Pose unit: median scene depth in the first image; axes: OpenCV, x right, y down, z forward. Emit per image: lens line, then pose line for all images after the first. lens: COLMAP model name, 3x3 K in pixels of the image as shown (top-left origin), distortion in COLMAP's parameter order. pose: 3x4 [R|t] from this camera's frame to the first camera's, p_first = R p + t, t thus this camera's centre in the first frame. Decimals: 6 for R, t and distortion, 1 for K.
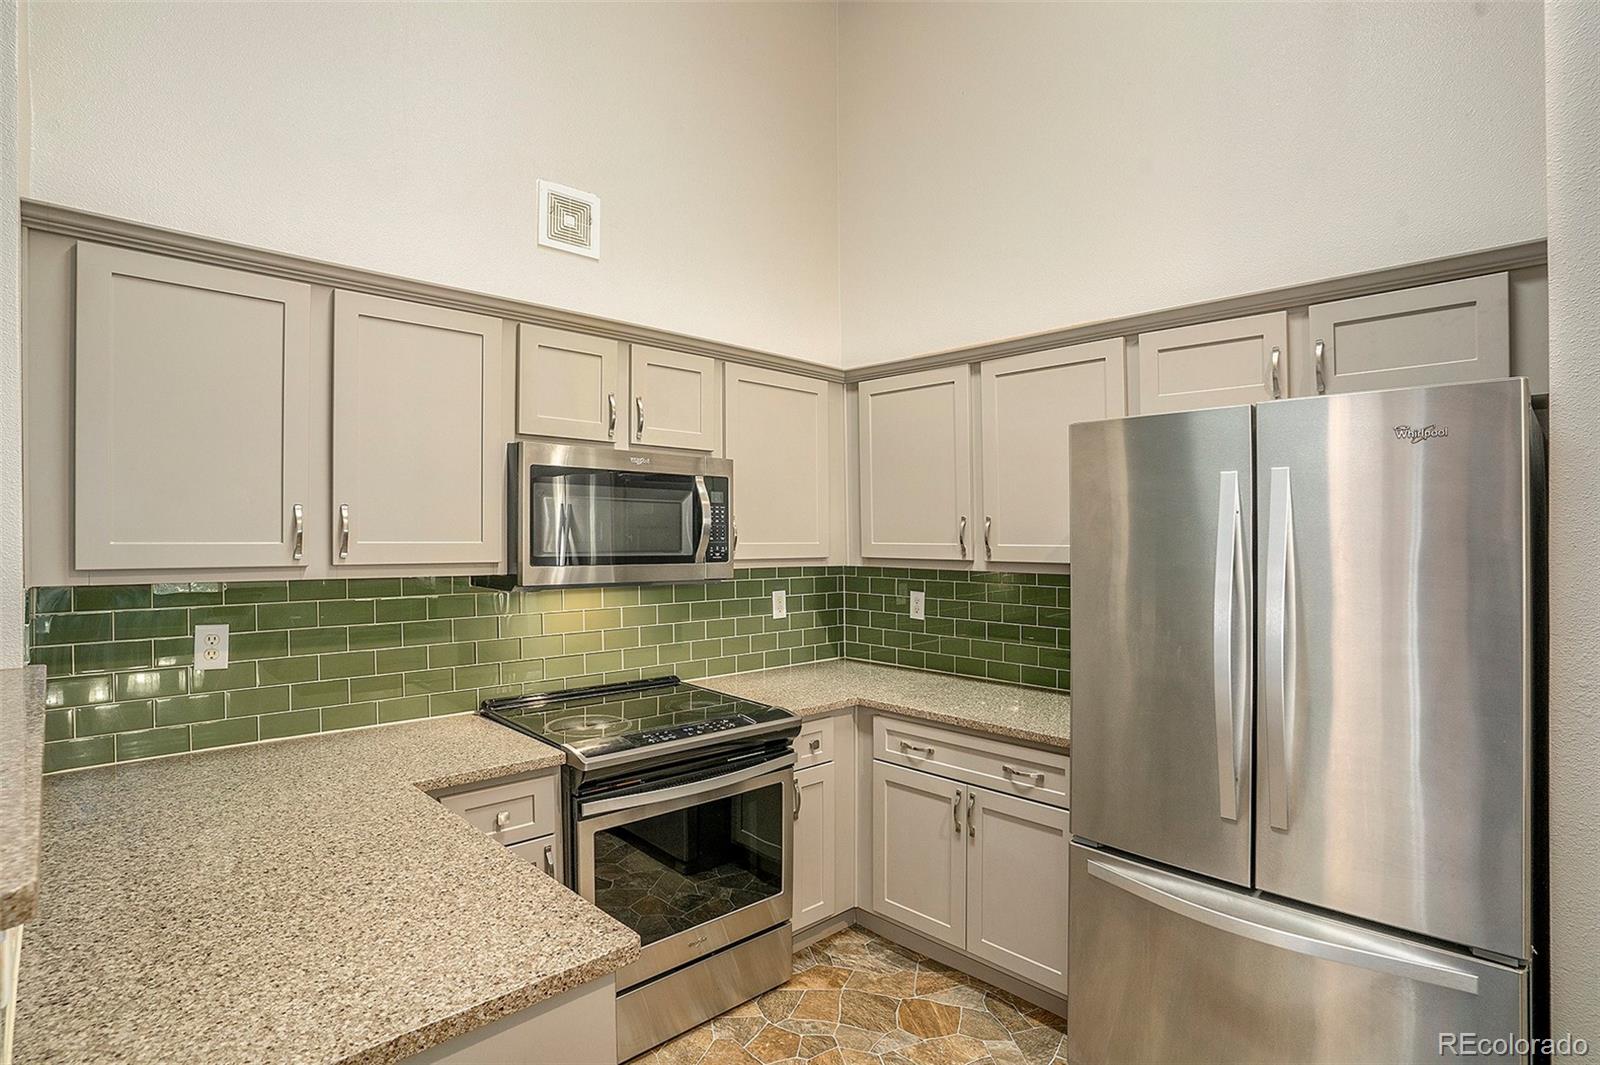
lens RADIAL K [[841.6, 0, 856.2], [0, 841.6, 545.1], [0, 0, 1]] dist [-0.075364, 0.048943]
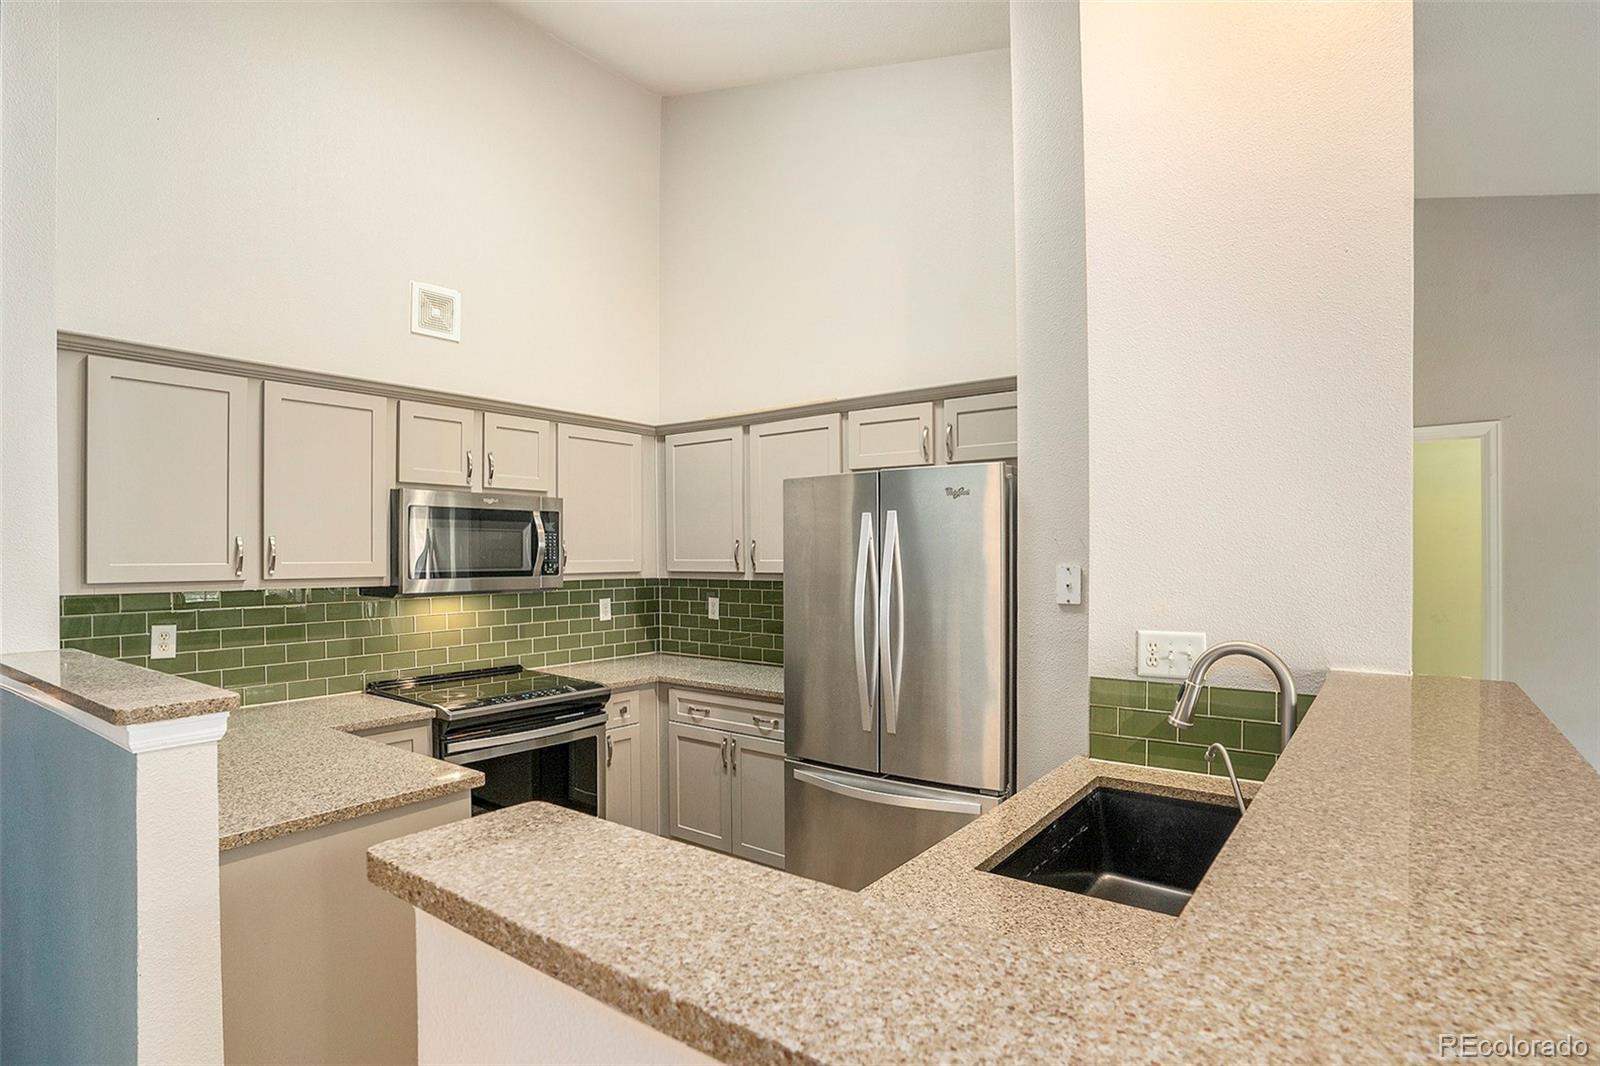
lens RADIAL K [[809.7, 0, 800.0], [0, 809.7, 533.0], [0, 0, 1]] dist [-0.083862, 0.046506]
pose [[0.994052, -0.006934, 0.108687, 0.093144], [0.010744, 0.999347, -0.034501, 0.001187], [-0.108377, 0.035464, 0.993477, -0.321336]]
